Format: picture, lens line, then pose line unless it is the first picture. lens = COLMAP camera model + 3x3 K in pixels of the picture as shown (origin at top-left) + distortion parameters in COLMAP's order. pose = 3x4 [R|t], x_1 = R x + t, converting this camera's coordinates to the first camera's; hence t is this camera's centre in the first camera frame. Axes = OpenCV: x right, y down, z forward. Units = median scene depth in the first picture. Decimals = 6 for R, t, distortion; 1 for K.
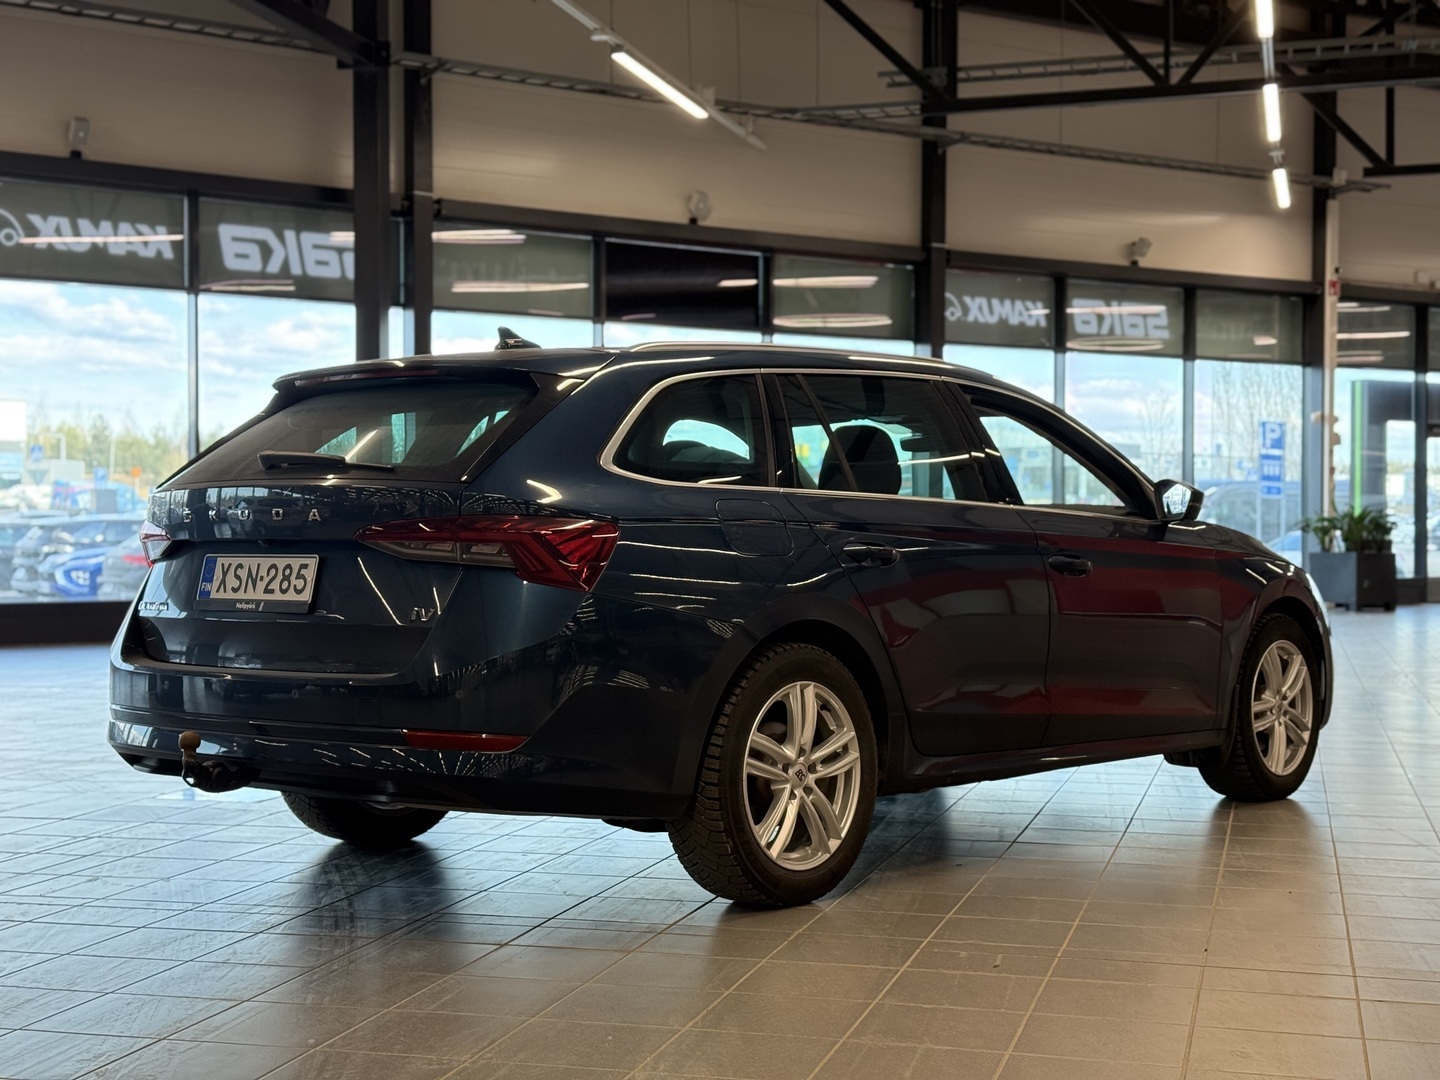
lens RADIAL K [[1980.6, 0, 720.0], [0, 1980.6, 540.0], [0, 0, 1]] dist [0.192406, 0.007299]
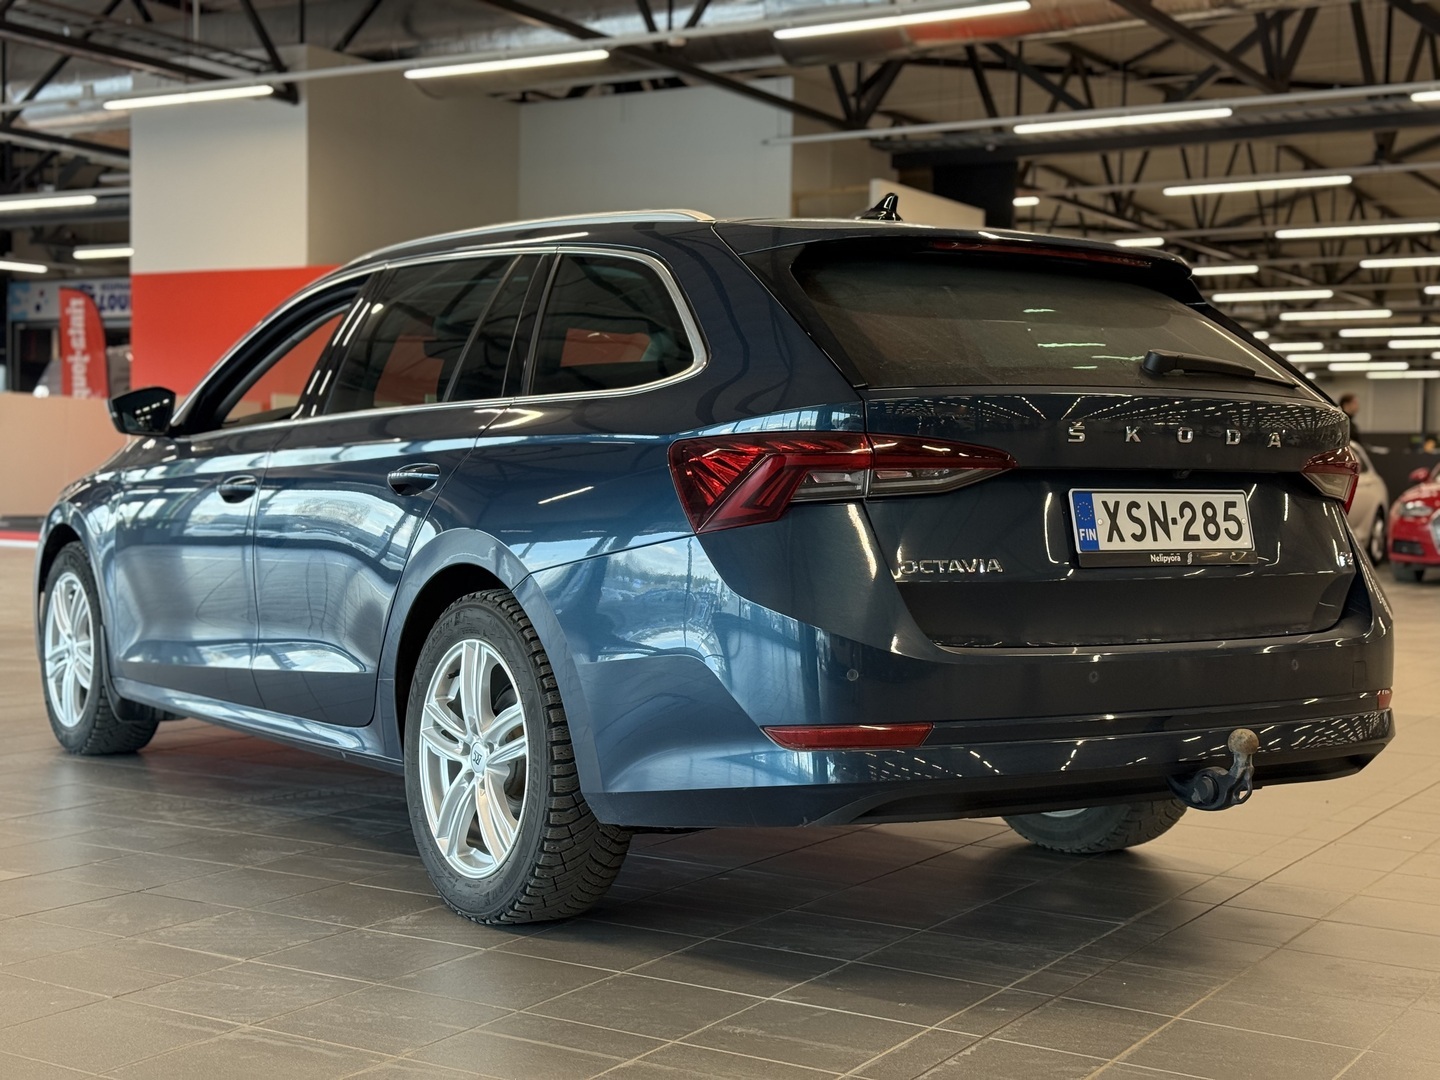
lens RADIAL K [[1980.6, 0, 720.0], [0, 1980.6, 540.0], [0, 0, 1]] dist [0.192406, 0.007299]
pose [[0.263943, -0.028402, 0.964120, -1.000205], [-0.014202, 0.999344, 0.033328, 0.003730], [-0.964434, -0.022489, 0.263367, 0.969622]]
